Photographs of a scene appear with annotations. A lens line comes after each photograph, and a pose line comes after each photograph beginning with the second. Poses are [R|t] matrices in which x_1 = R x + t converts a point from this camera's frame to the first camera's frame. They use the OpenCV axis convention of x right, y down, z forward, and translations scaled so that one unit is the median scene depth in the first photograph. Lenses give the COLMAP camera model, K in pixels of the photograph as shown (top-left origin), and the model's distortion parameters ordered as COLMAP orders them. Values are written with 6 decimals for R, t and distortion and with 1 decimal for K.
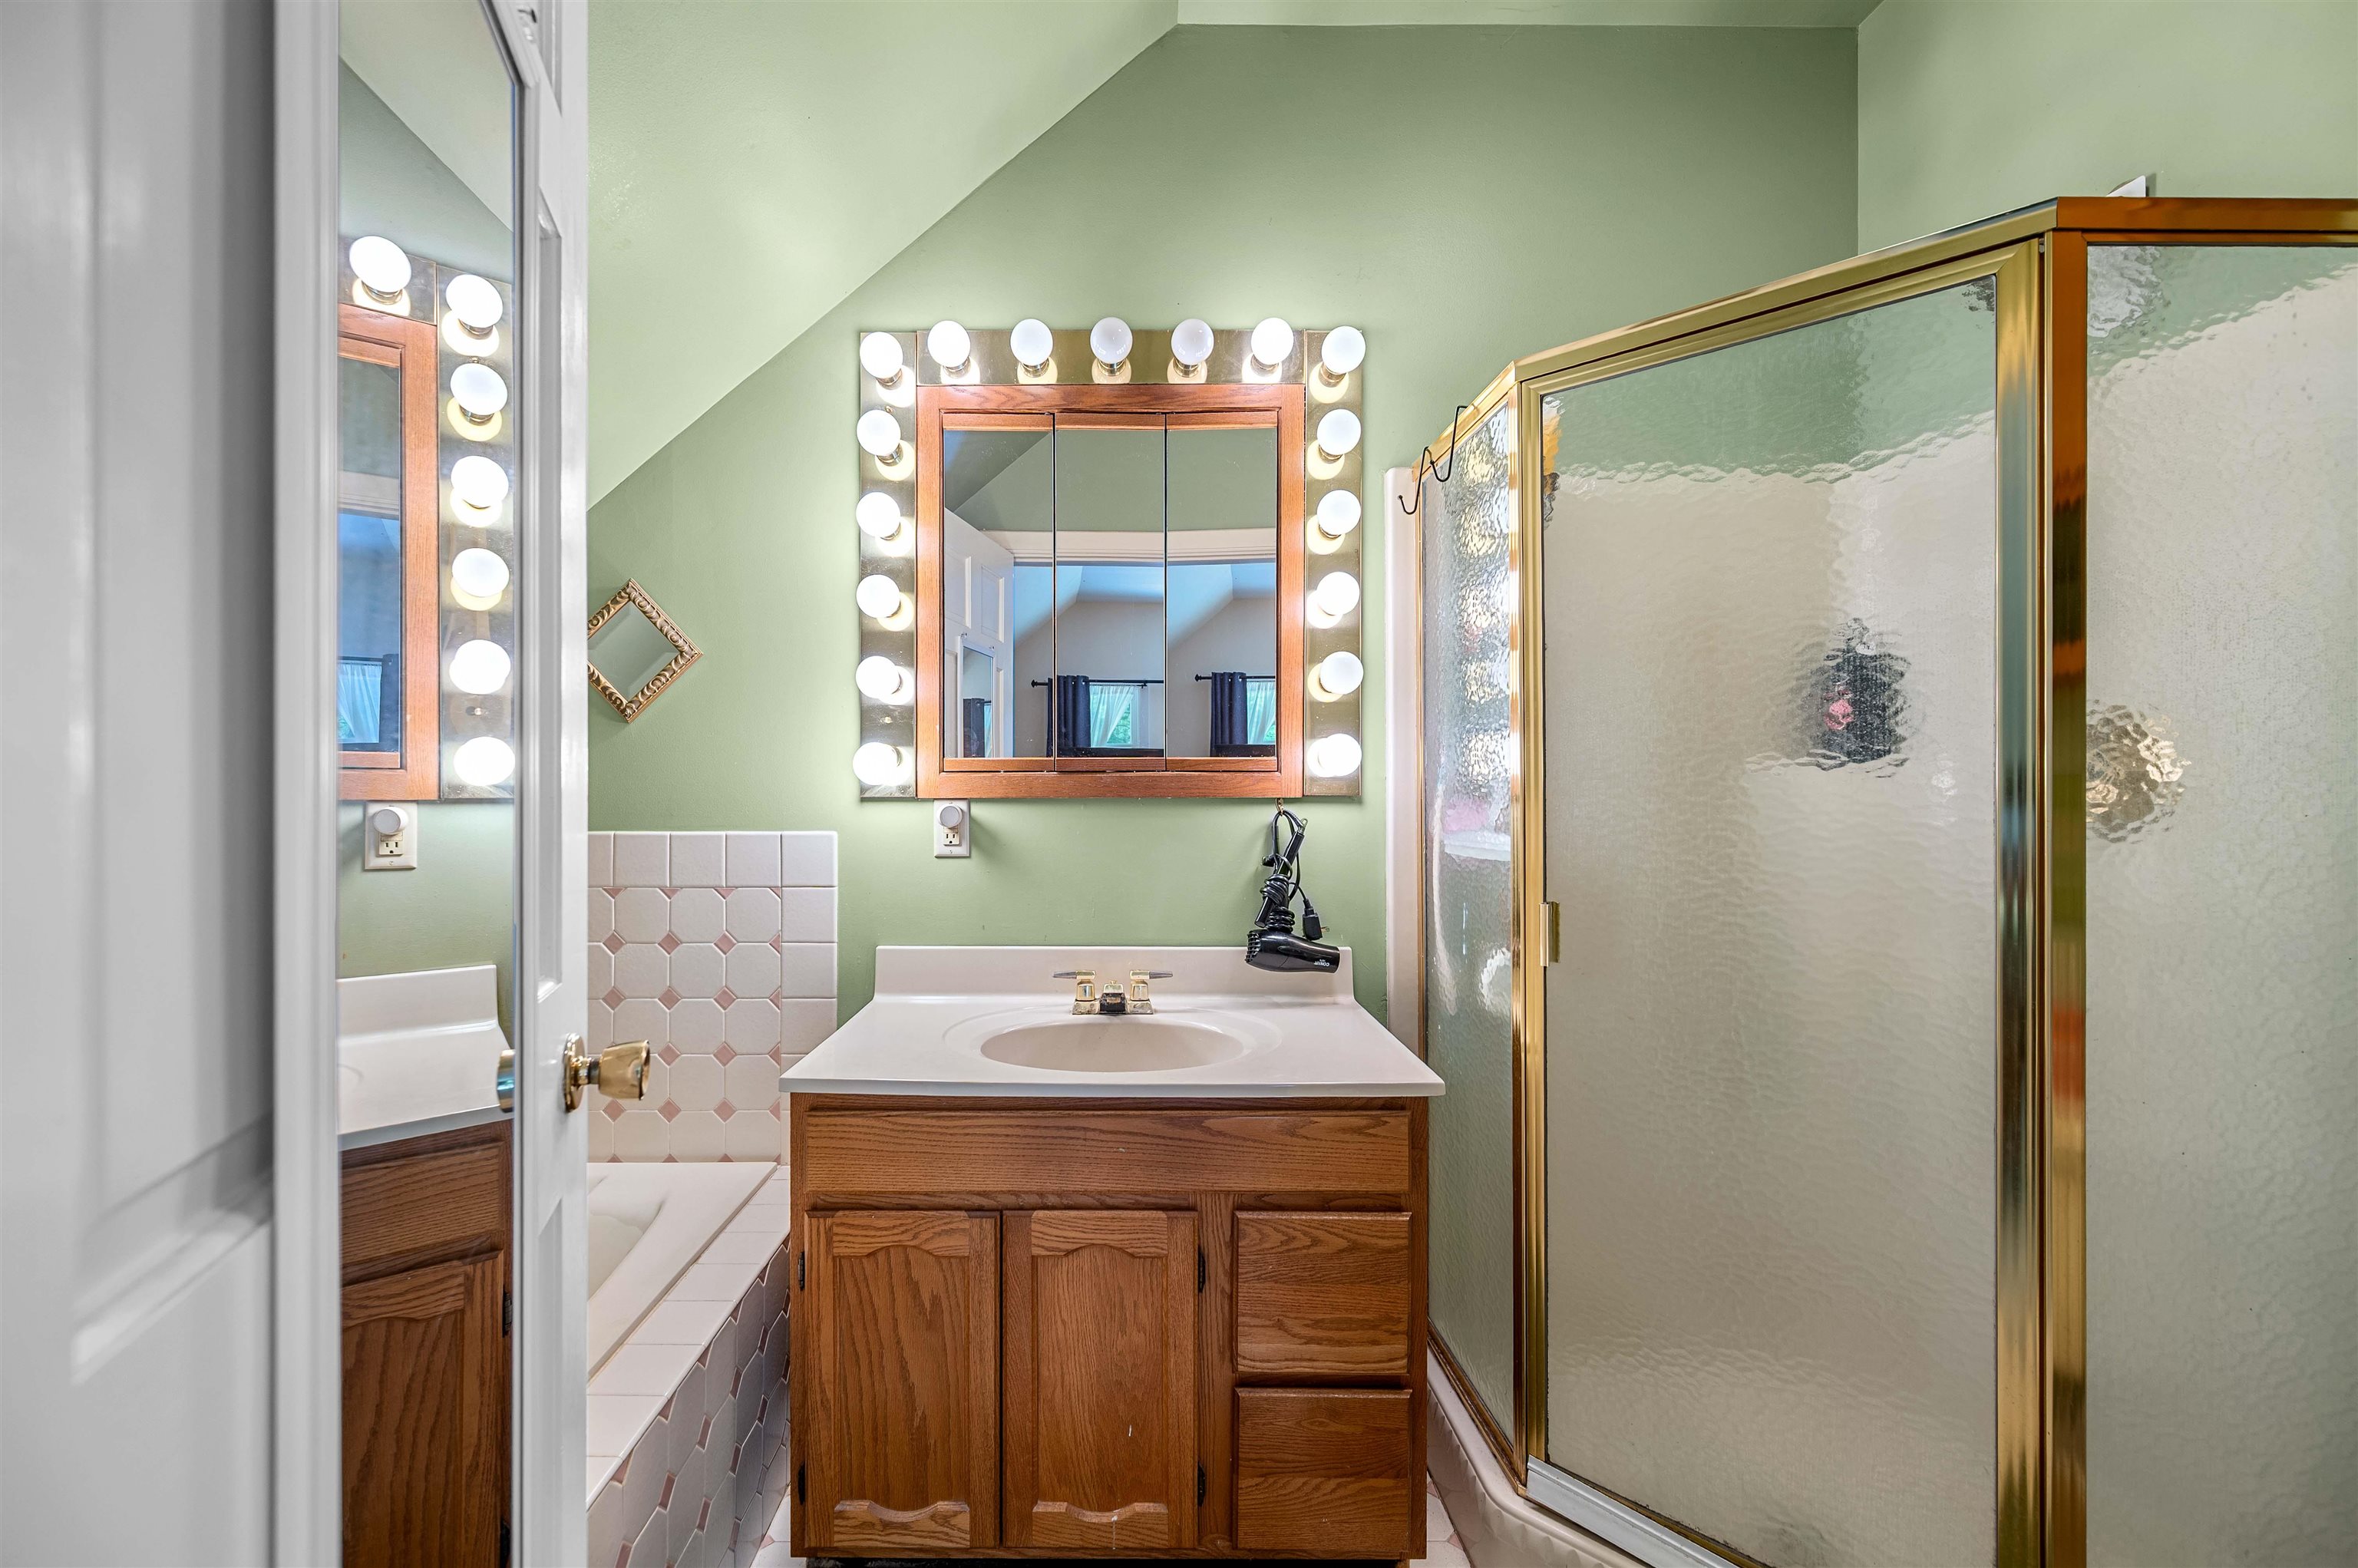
lens RADIAL K [[933.8, 0, 1144.7], [0, 933.8, 785.9], [0, 0, 1]] dist [-0.001503, -0.000319]
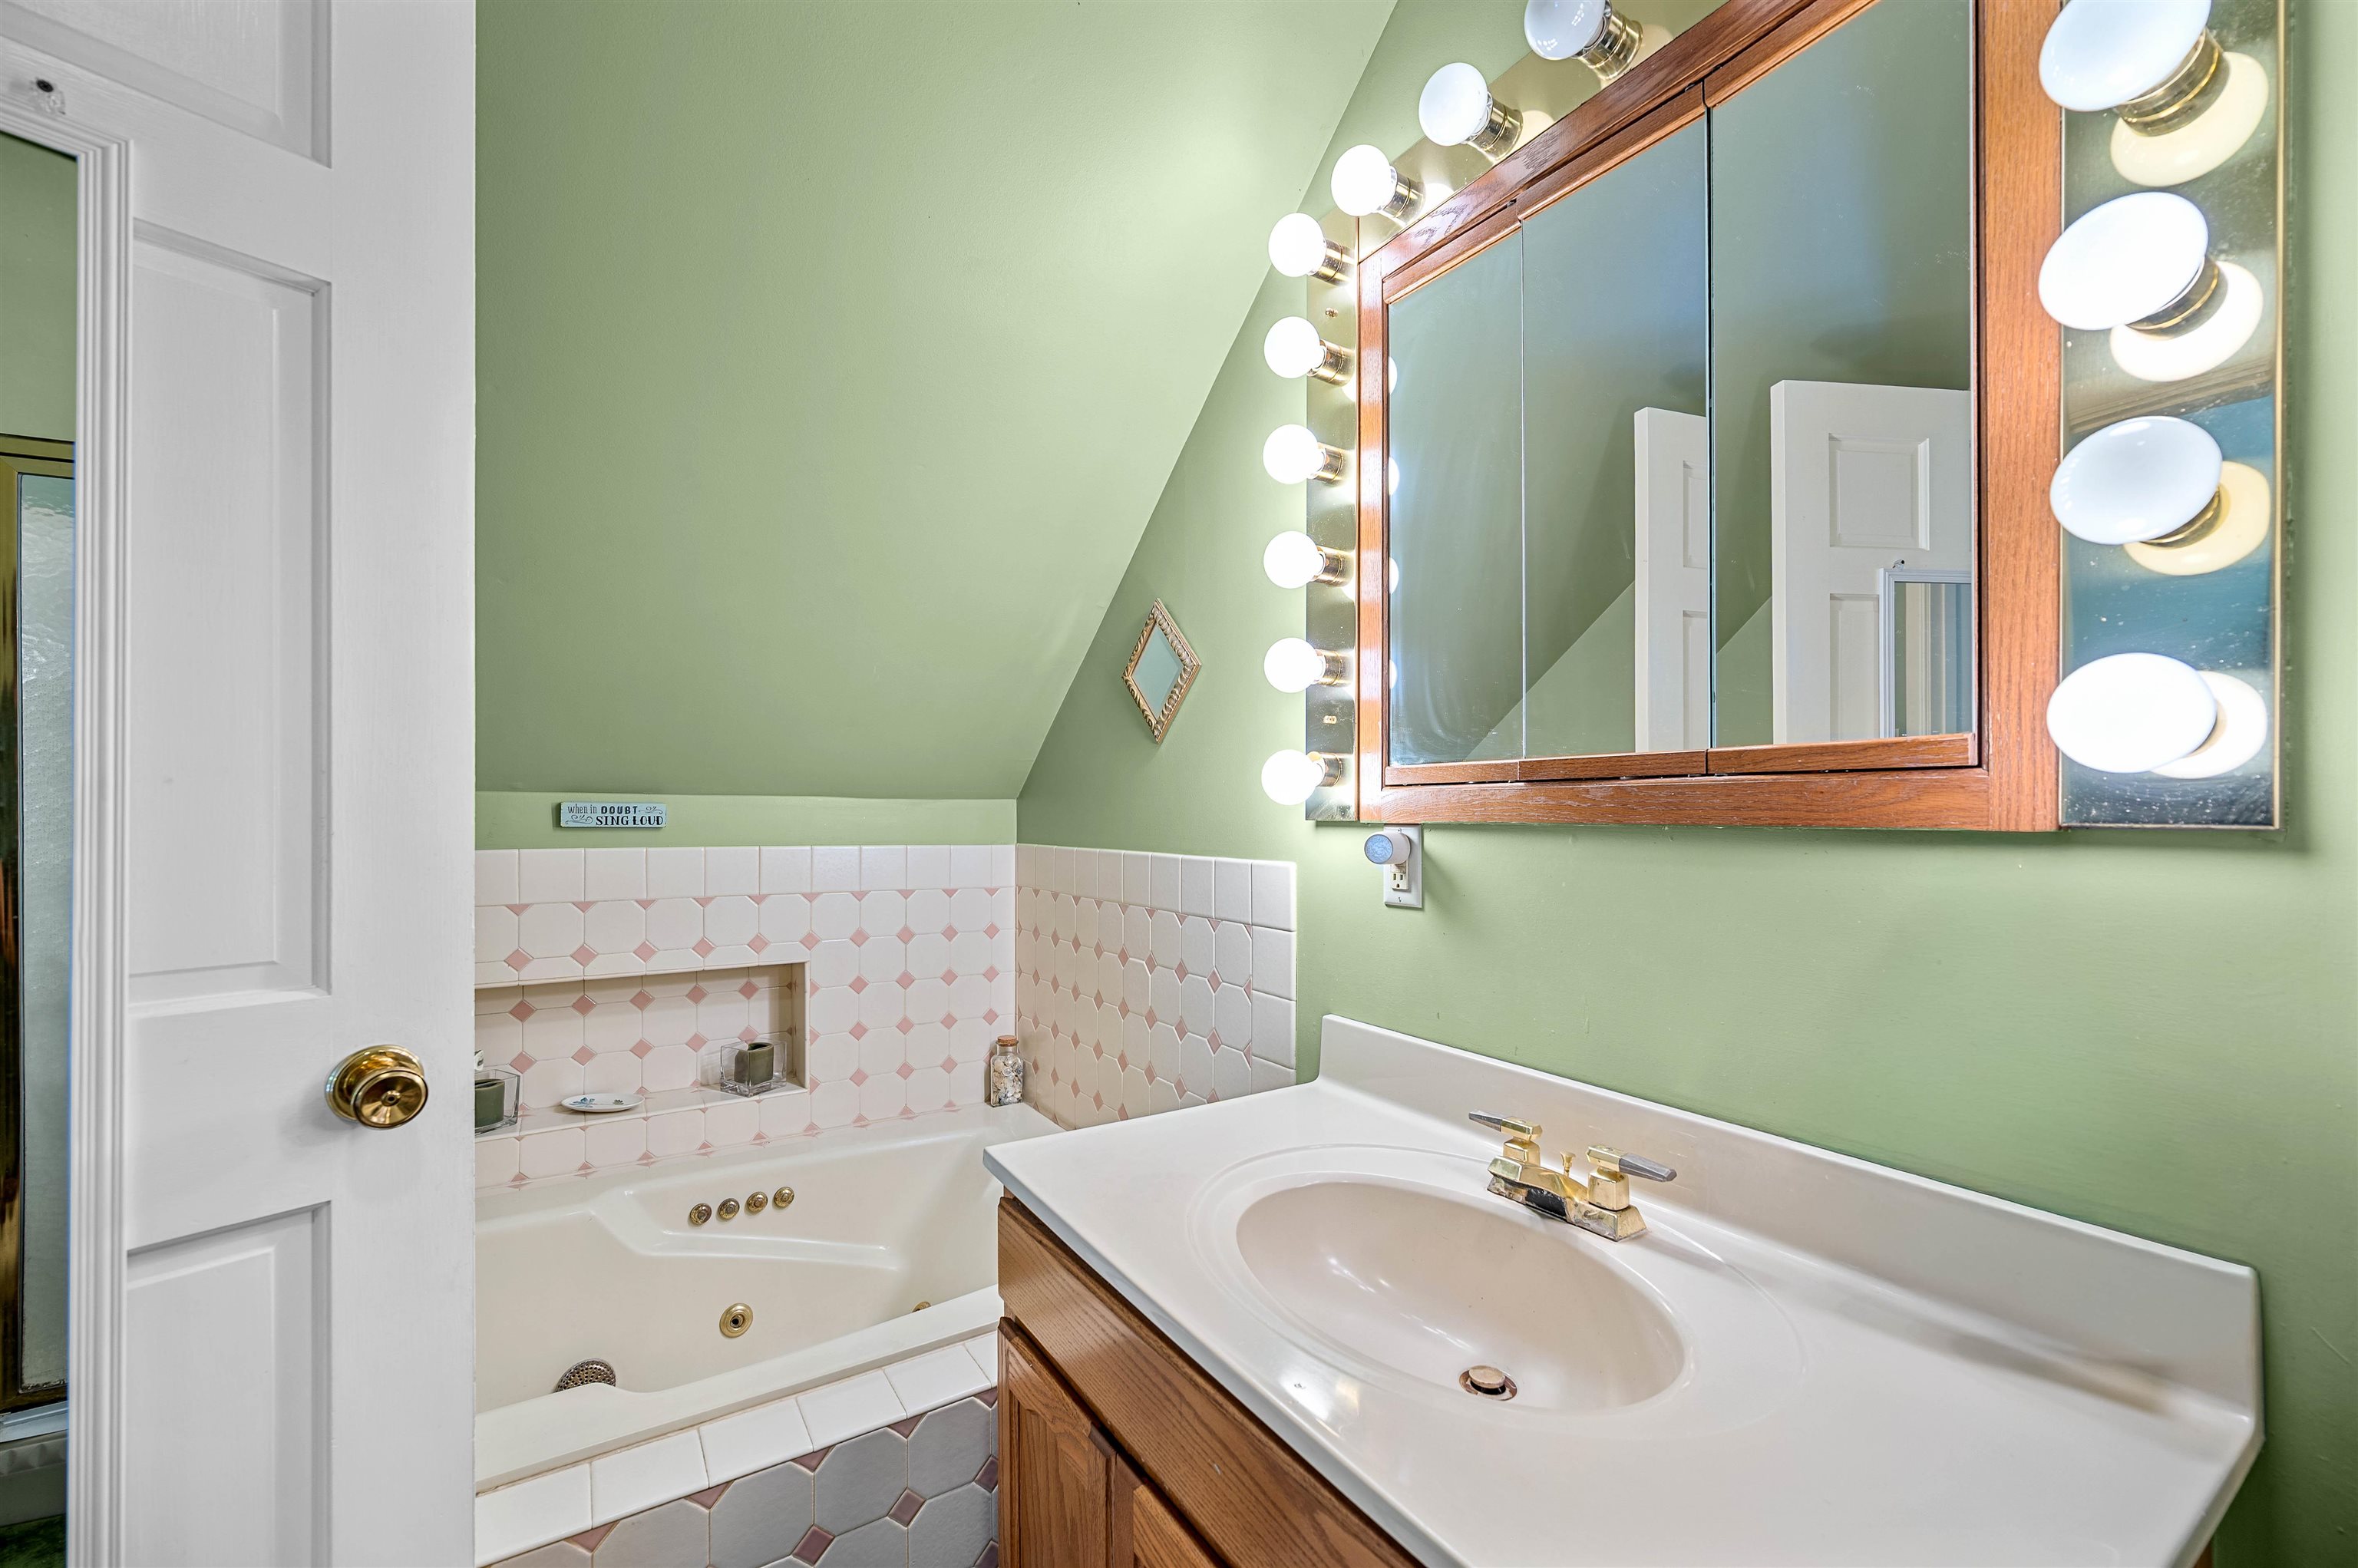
lens RADIAL K [[933.8, 0, 1174.3], [0, 933.8, 811.4], [0, 0, 1]] dist [-0.001503, -0.000319]
pose [[0.539034, 0.000625, -0.842284, 0.294095], [0.000174, 1.000000, 0.000853, 0.003608], [0.842284, -0.000606, 0.539034, 0.478951]]
